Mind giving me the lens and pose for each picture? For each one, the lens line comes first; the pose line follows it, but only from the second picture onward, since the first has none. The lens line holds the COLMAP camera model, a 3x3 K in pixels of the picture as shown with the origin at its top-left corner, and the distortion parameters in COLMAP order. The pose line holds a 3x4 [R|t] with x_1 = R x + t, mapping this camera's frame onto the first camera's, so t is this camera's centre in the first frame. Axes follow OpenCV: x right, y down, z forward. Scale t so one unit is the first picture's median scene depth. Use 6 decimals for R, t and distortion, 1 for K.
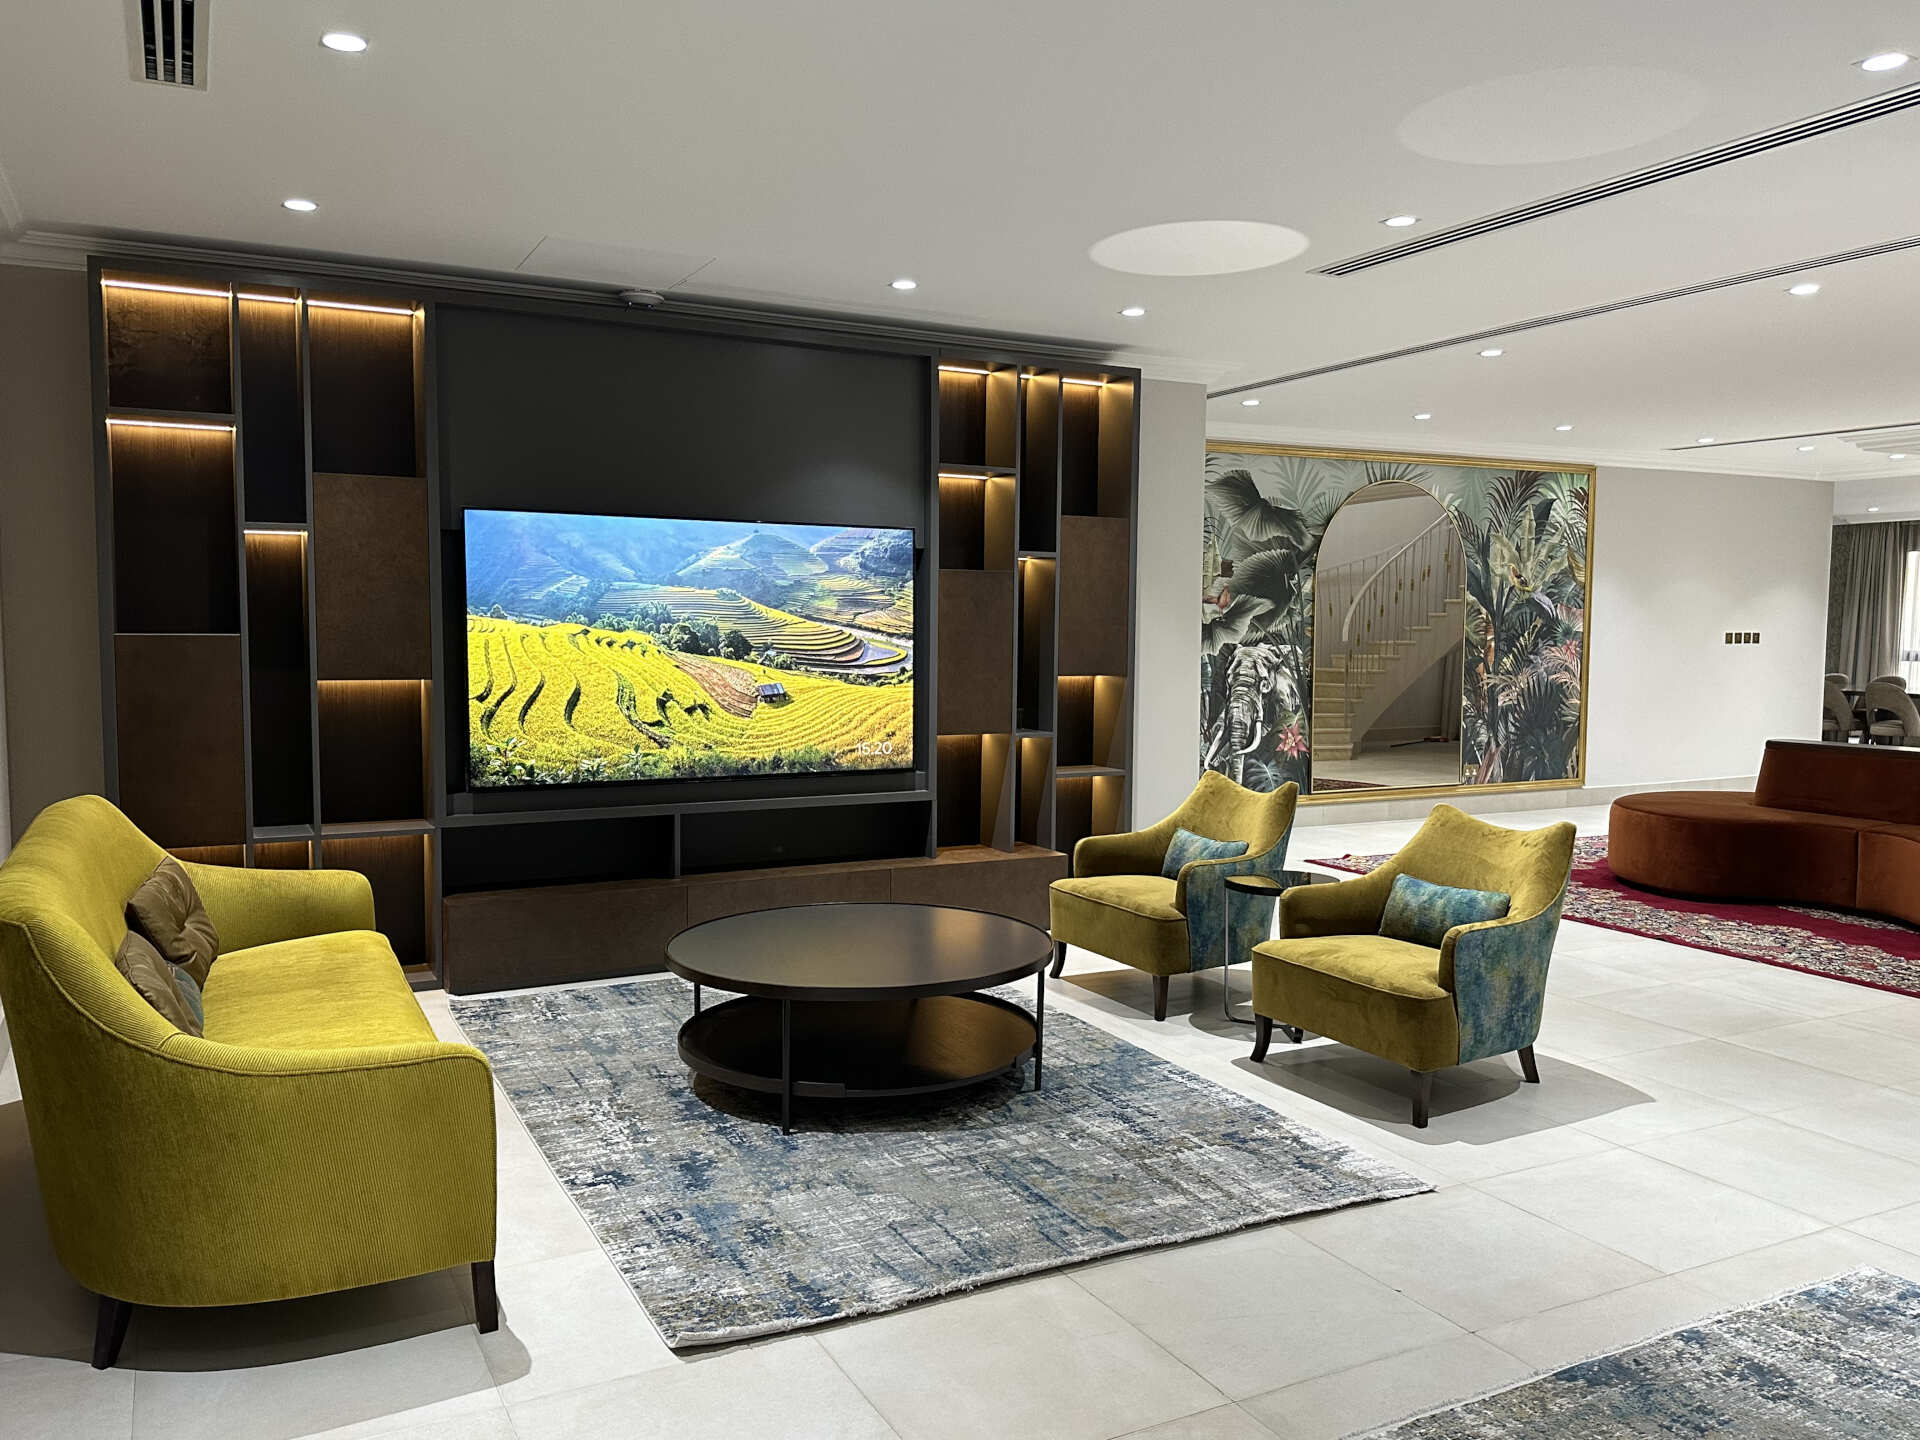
lens RADIAL K [[1477.5, 0, 983.4], [0, 1477.5, 727.9], [0, 0, 1]] dist [0.157615, -0.280813]
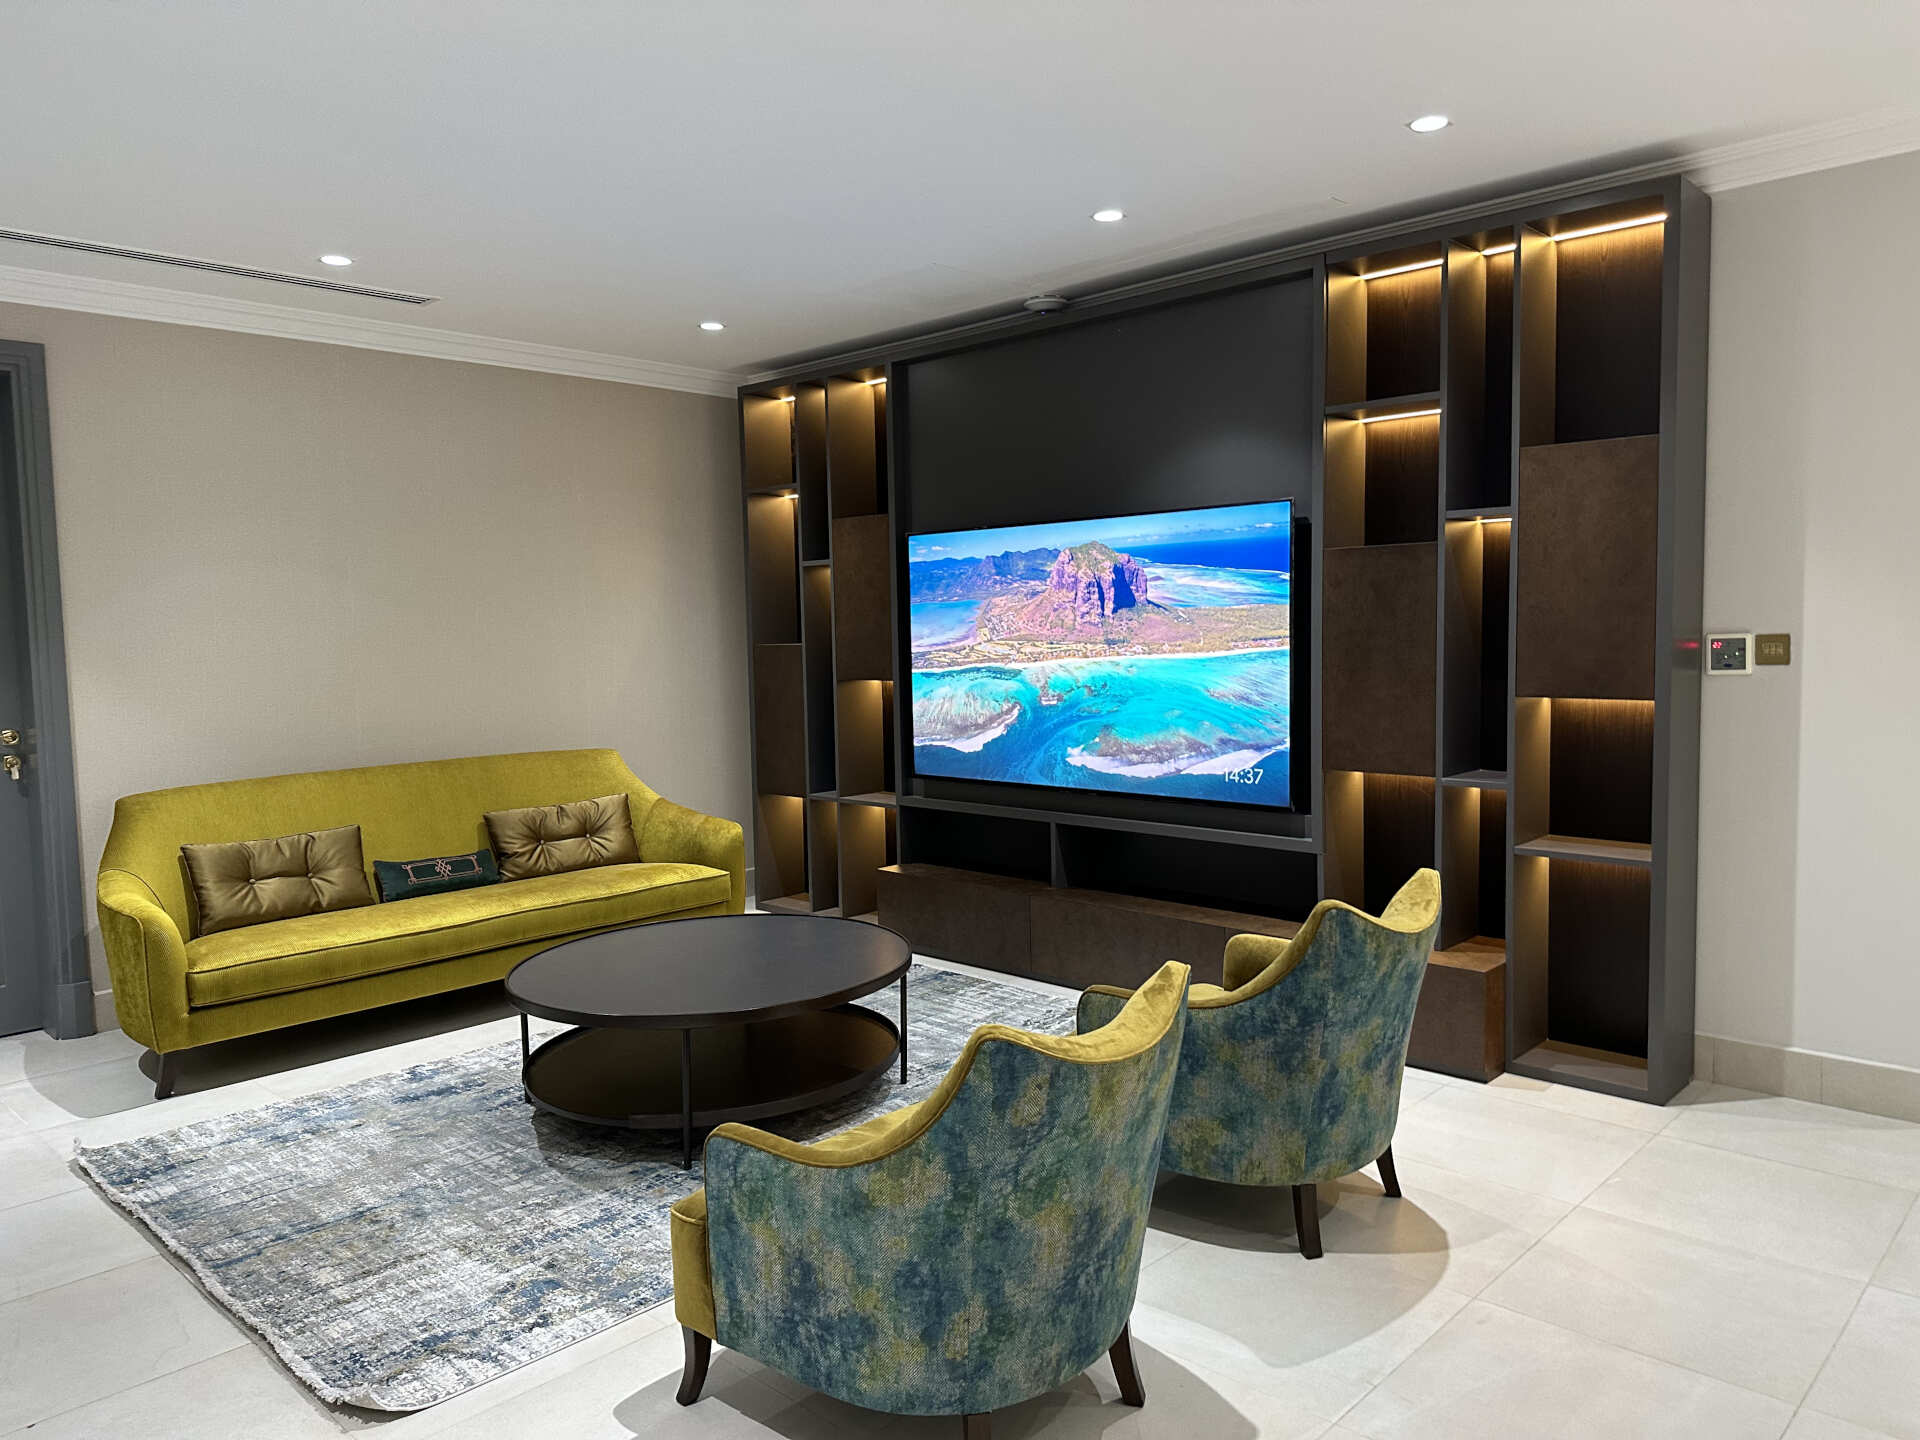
lens RADIAL K [[1341.0, 0, 960.0], [0, 1341.0, 720.0], [0, 0, 1]] dist [0.080696, -0.114634]
pose [[0.309134, 0.053609, -0.949506, 0.366568], [-0.040068, 0.998258, 0.043316, -0.027482], [0.950174, 0.024655, 0.310743, 0.395849]]
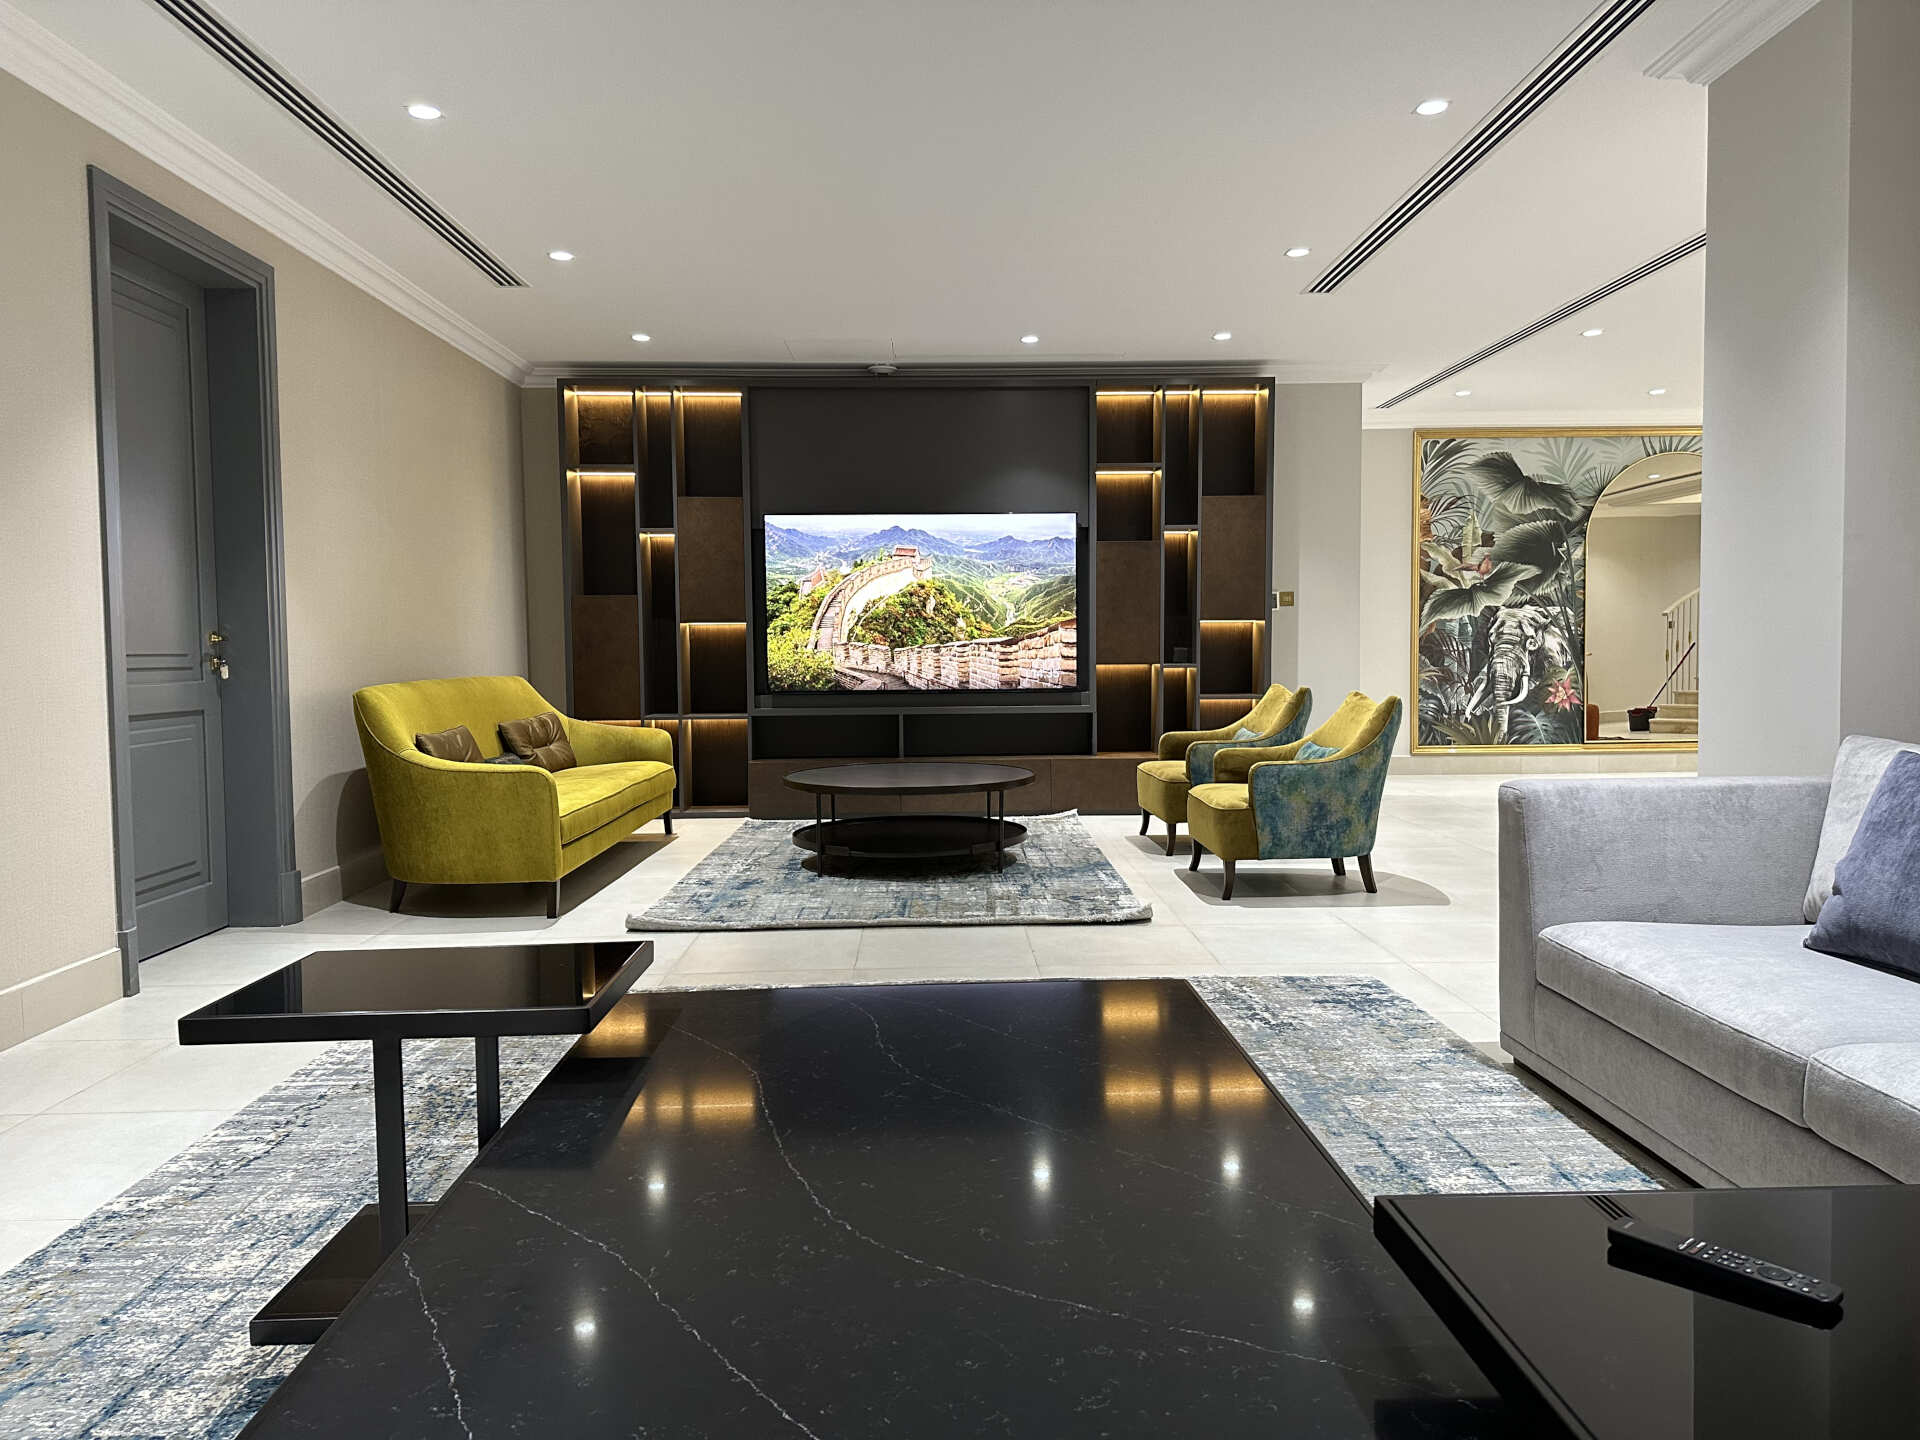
lens RADIAL K [[1374.5, 0, 960.0], [0, 1374.5, 720.0], [0, 0, 1]] dist [0.083328, -0.194162]
pose [[0.899123, 0.006343, -0.437650, 0.263929], [-0.012758, 0.999850, -0.011719, 0.047060], [0.437510, 0.016120, 0.899069, -0.118881]]
